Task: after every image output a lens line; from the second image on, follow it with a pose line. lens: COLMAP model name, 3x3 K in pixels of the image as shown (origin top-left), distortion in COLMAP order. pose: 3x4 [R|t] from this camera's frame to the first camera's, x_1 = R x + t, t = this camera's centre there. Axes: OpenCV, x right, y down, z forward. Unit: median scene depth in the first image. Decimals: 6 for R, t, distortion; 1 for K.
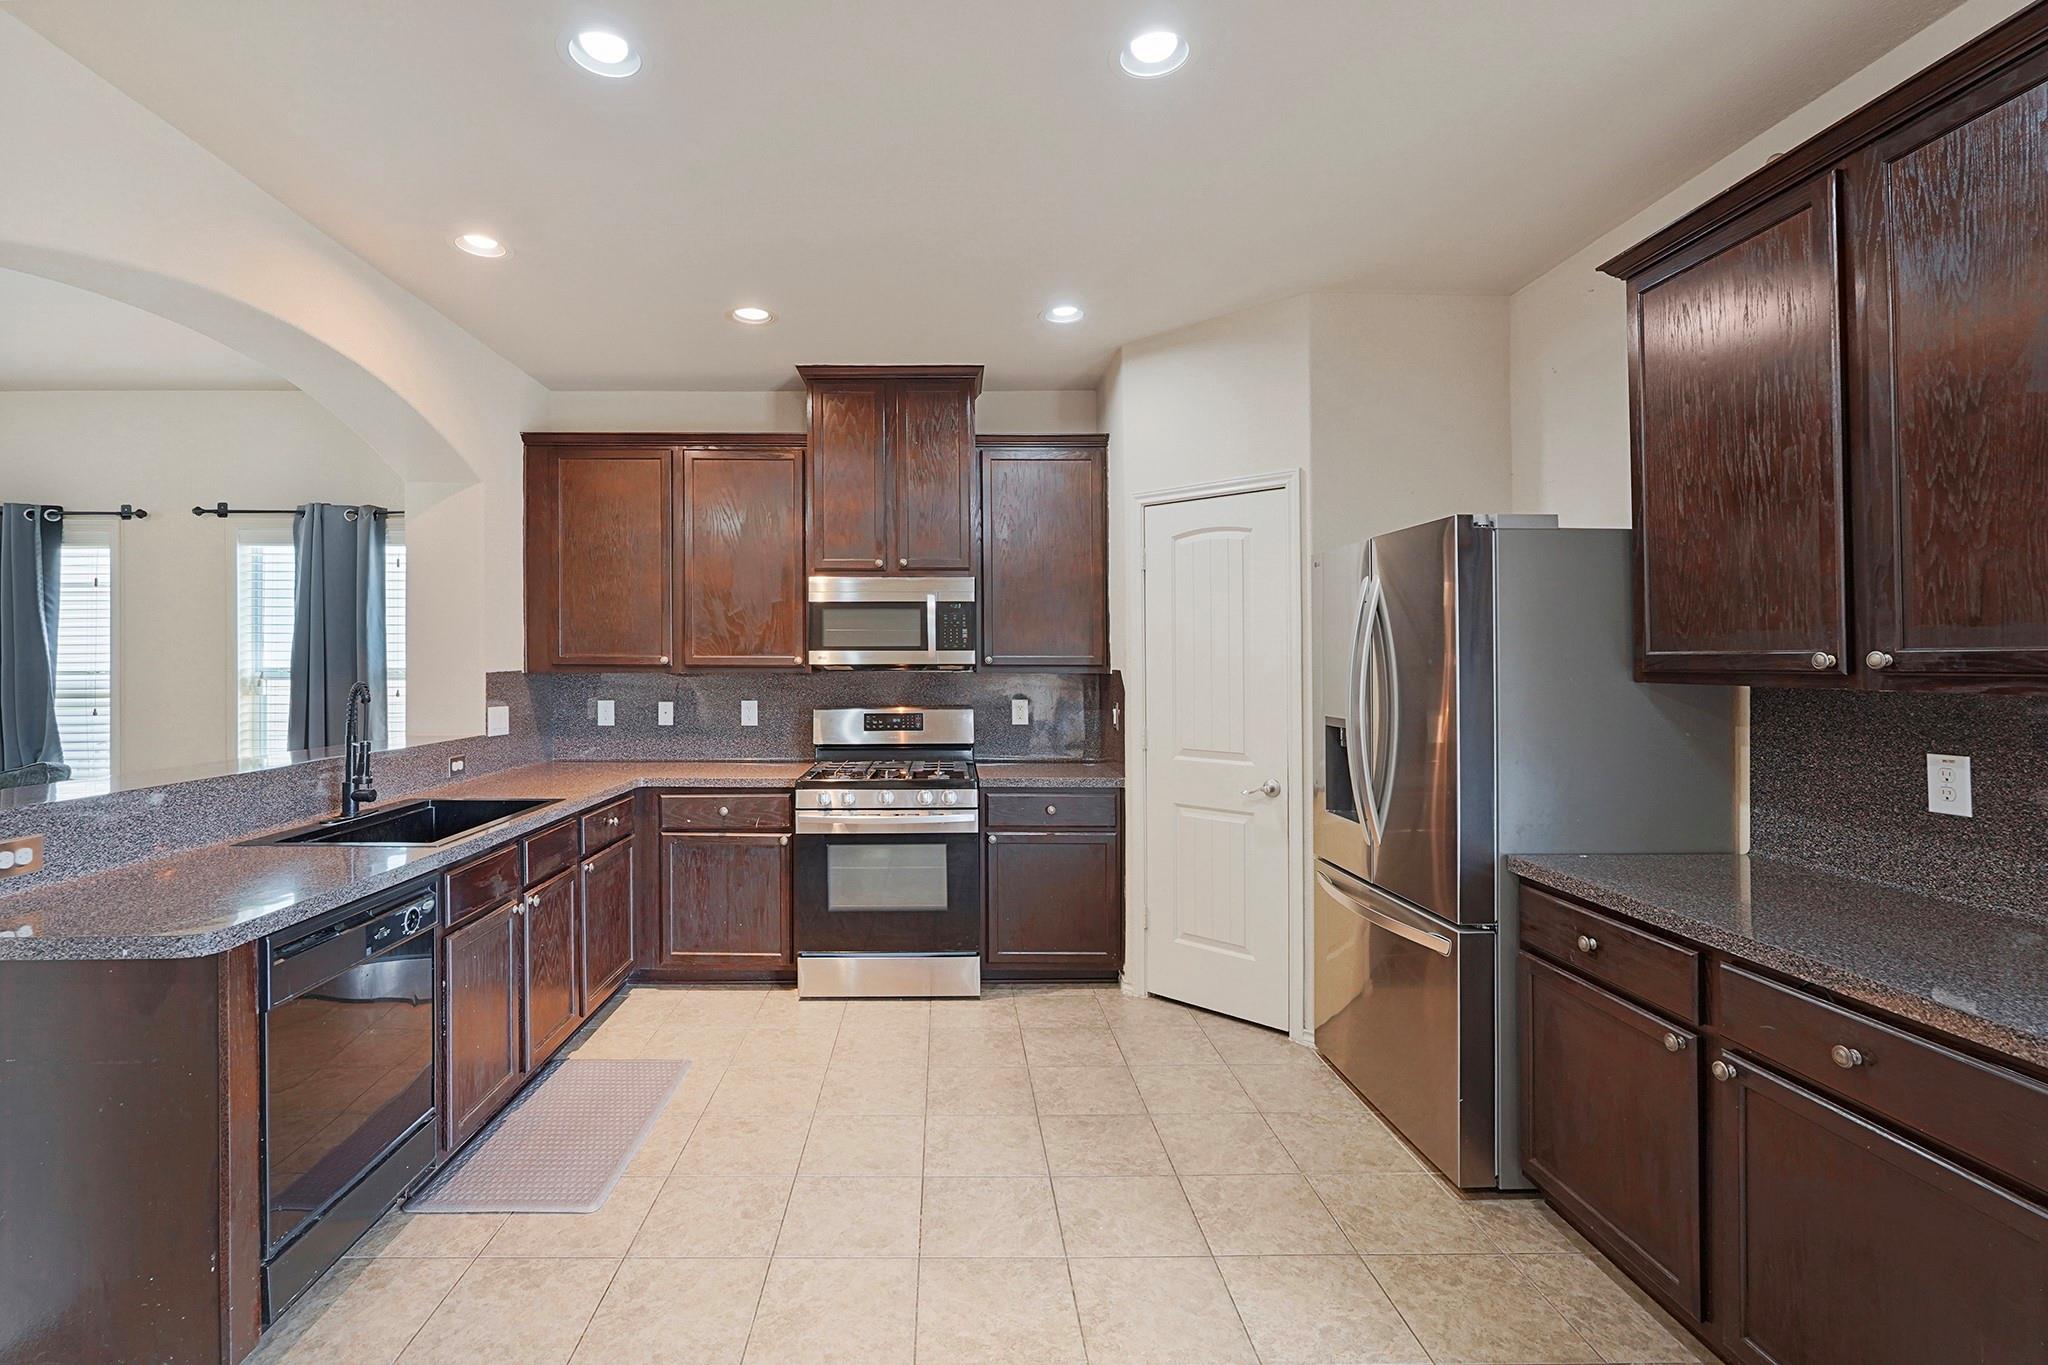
lens RADIAL K [[923.8, 0, 956.4], [0, 923.8, 658.0], [0, 0, 1]] dist [-0.017438, 0.007423]
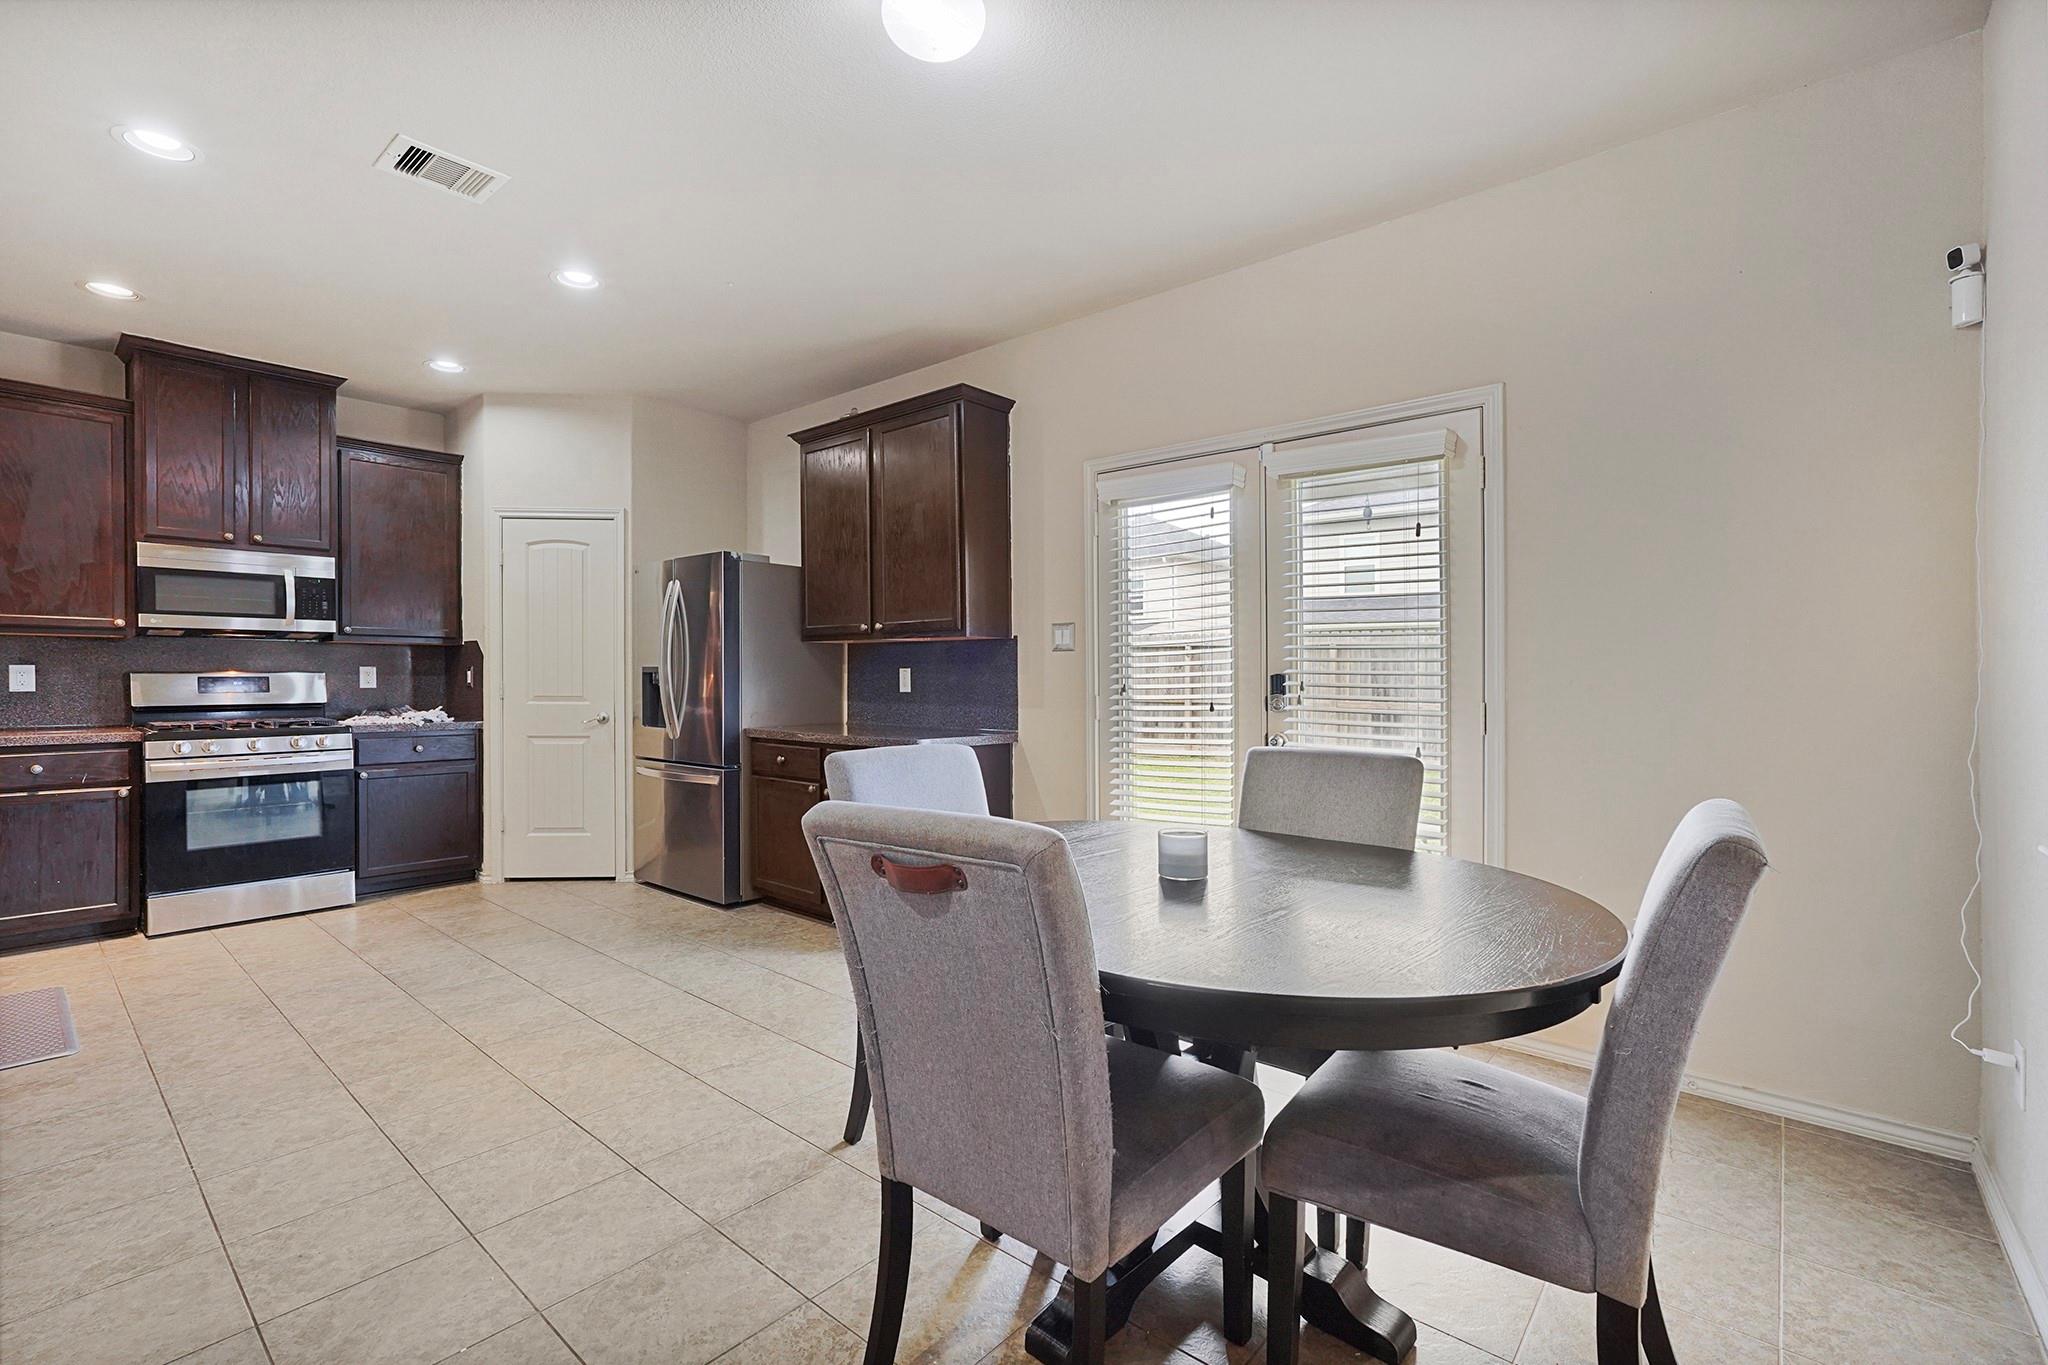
lens RADIAL K [[896.5, 0, 1022.8], [0, 896.5, 674.0], [0, 0, 1]] dist [-0.026569, 0.012212]
pose [[0.658598, 0.002340, 0.752491, -0.271532], [-0.004895, 0.999987, 0.001176, 0.058162], [-0.752479, -0.004458, 0.658601, -0.425180]]
